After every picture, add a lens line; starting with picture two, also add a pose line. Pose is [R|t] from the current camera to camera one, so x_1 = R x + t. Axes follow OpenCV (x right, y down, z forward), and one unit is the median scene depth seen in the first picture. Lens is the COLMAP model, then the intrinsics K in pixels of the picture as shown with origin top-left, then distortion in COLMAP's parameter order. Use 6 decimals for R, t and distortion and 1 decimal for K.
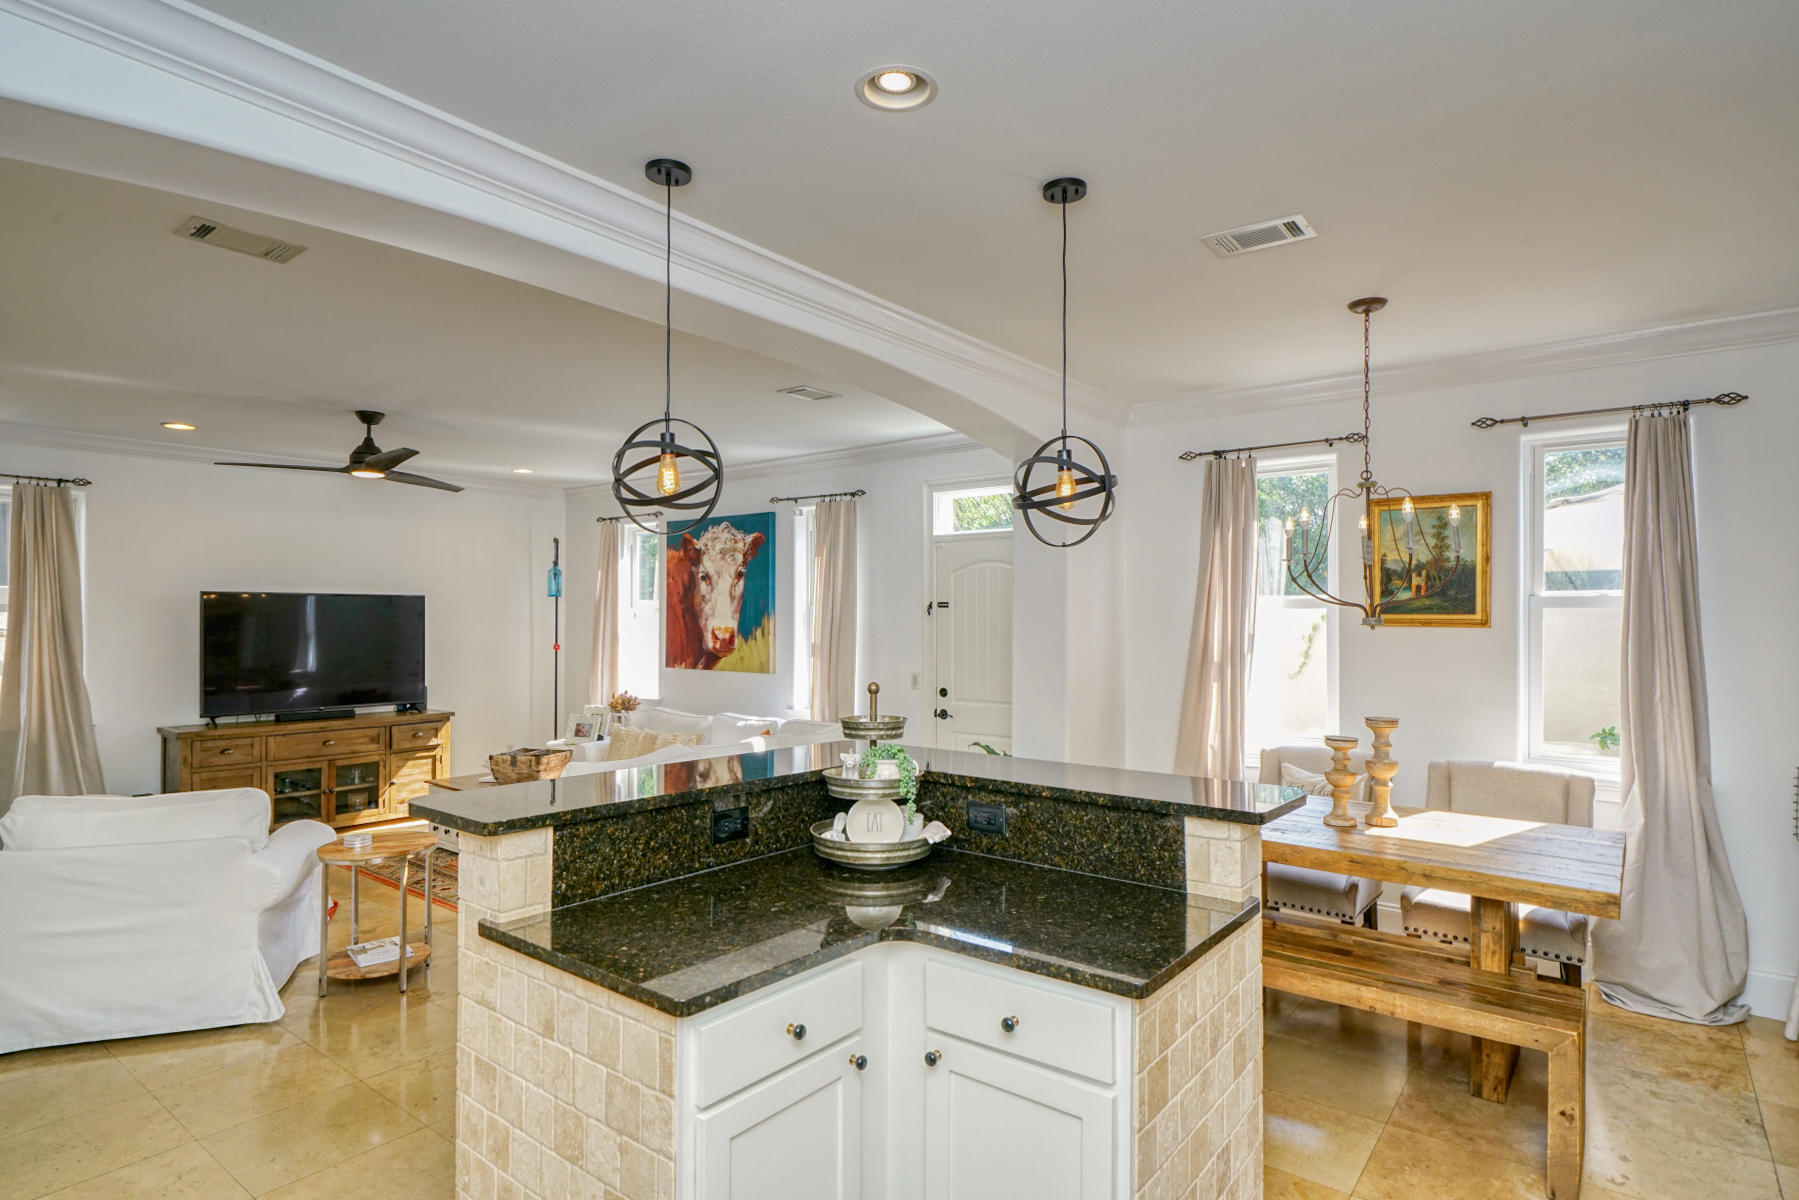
lens RADIAL K [[949.2, 0, 902.7], [0, 949.2, 614.1], [0, 0, 1]] dist [0.000708, 0.000821]
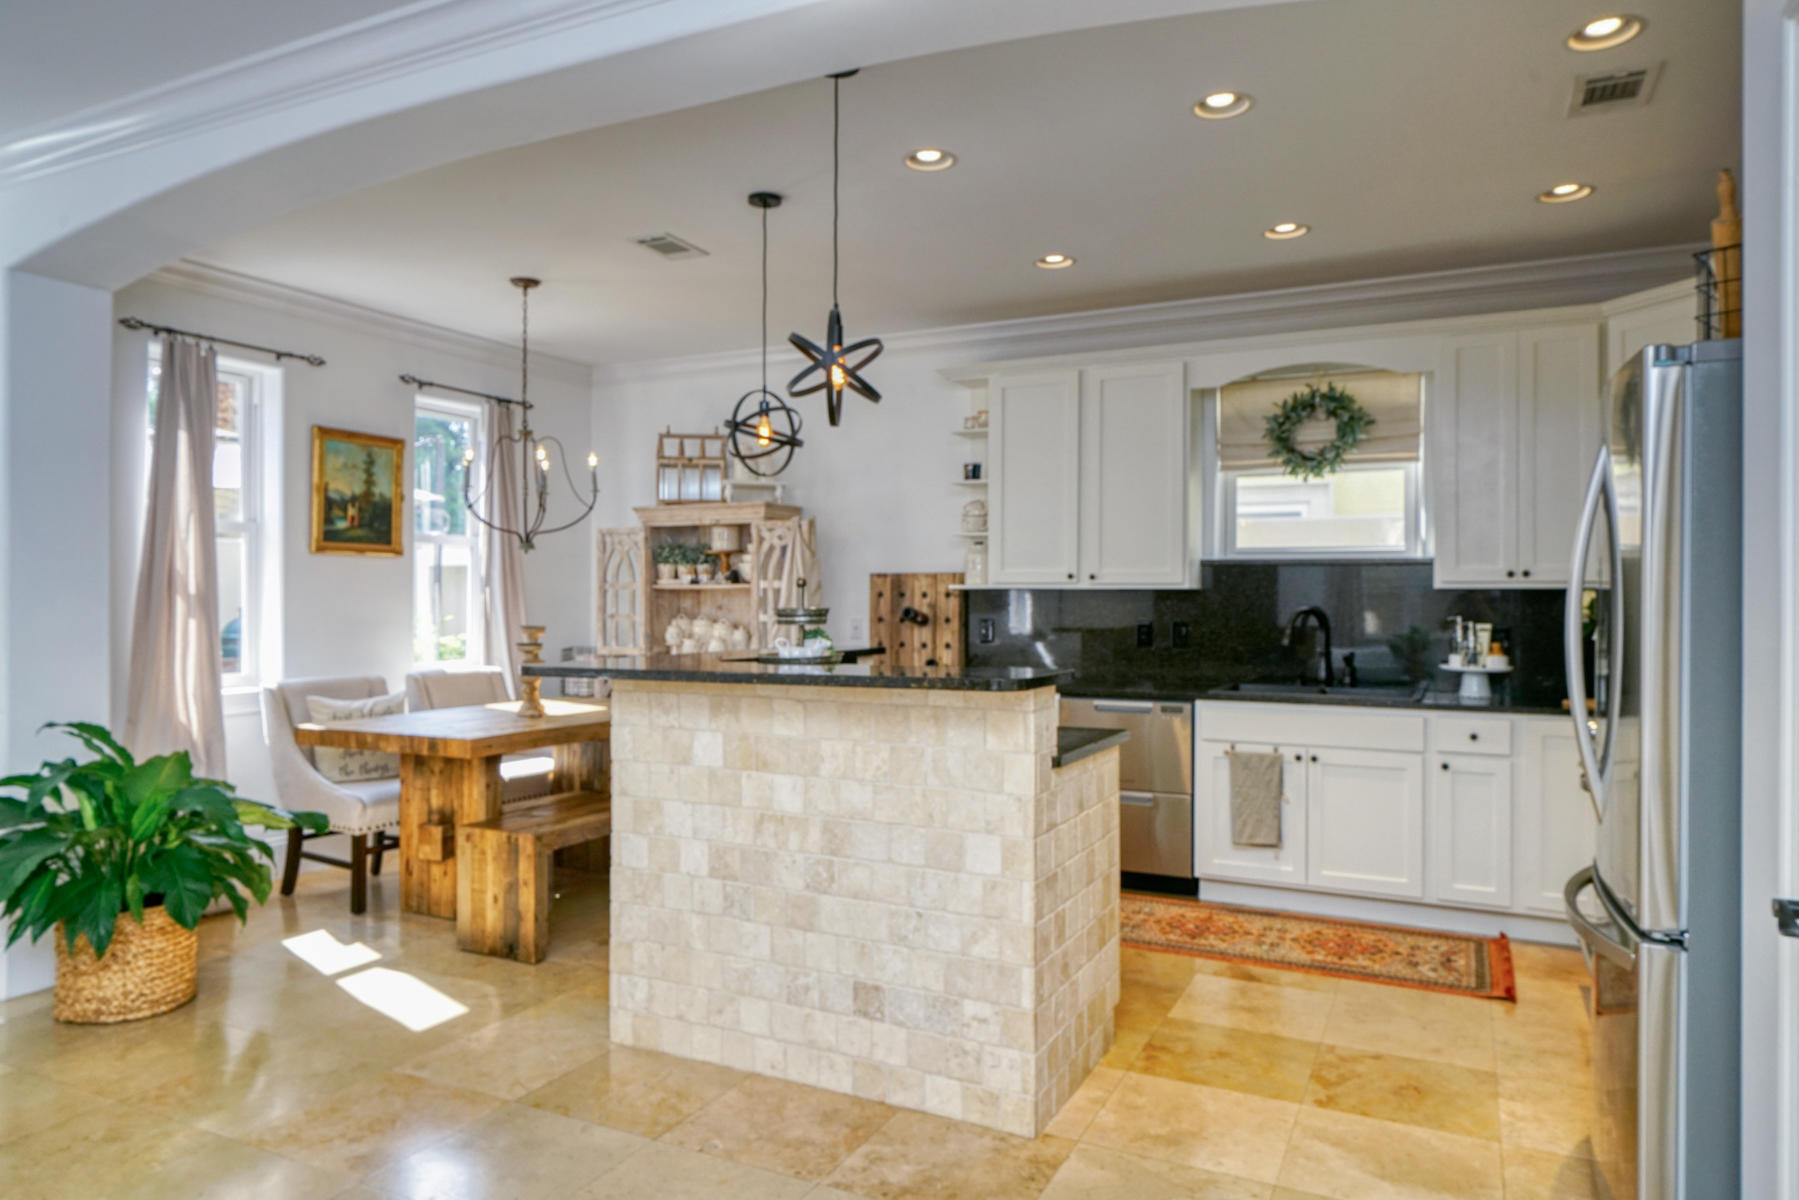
lens RADIAL K [[1136.5, 0, 890.9], [0, 1136.5, 597.2], [0, 0, 1]] dist [0.002702, 0.002152]
pose [[-0.191695, -0.002523, 0.981451, -0.668500], [-0.007225, 0.999973, 0.001160, 0.044641], [-0.981428, -0.006869, -0.191709, 0.545702]]
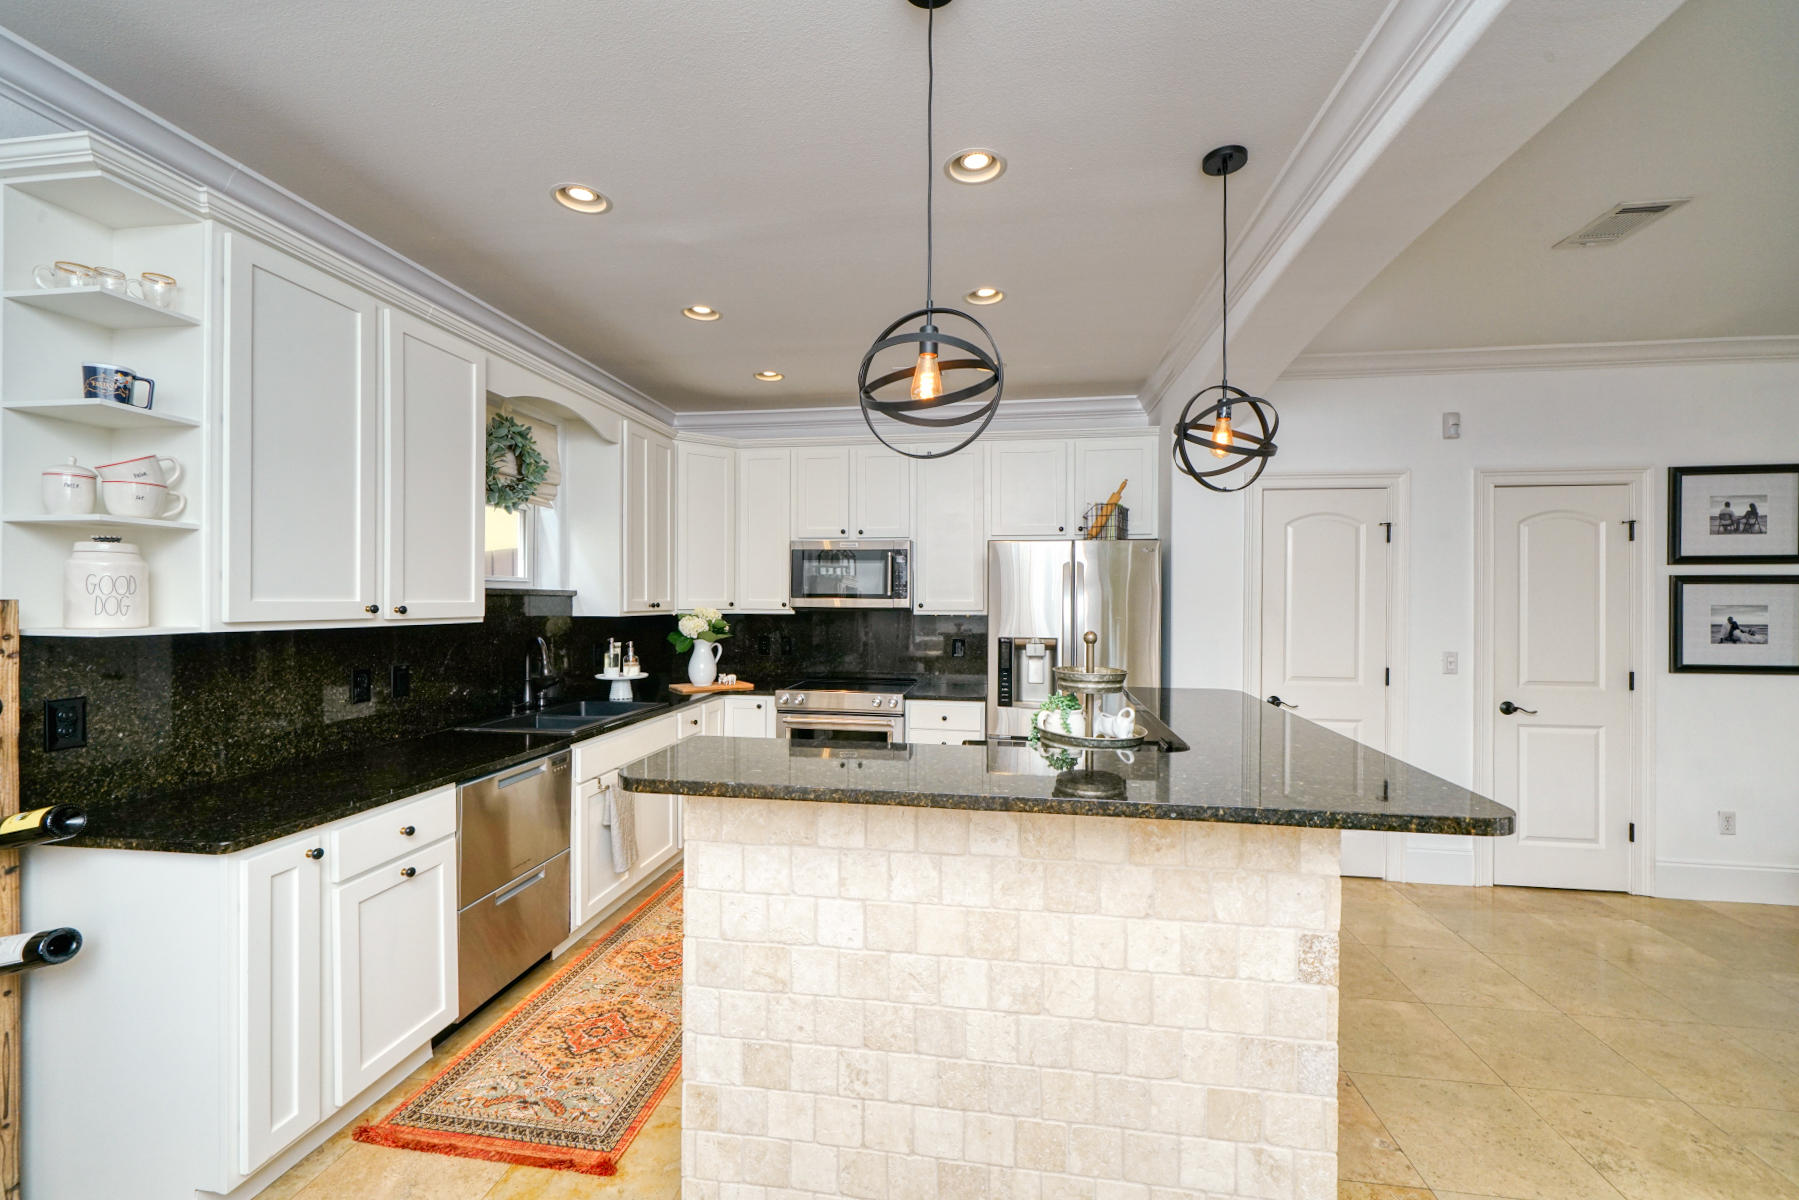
lens RADIAL K [[731.4, 0, 893.4], [0, 731.4, 601.8], [0, 0, 1]] dist [0.000332, 0.000177]
pose [[-0.871521, -0.003253, -0.490348, 0.233033], [-0.003061, 0.999995, -0.001193, 0.021346], [0.490349, 0.000461, -0.871526, 0.720665]]
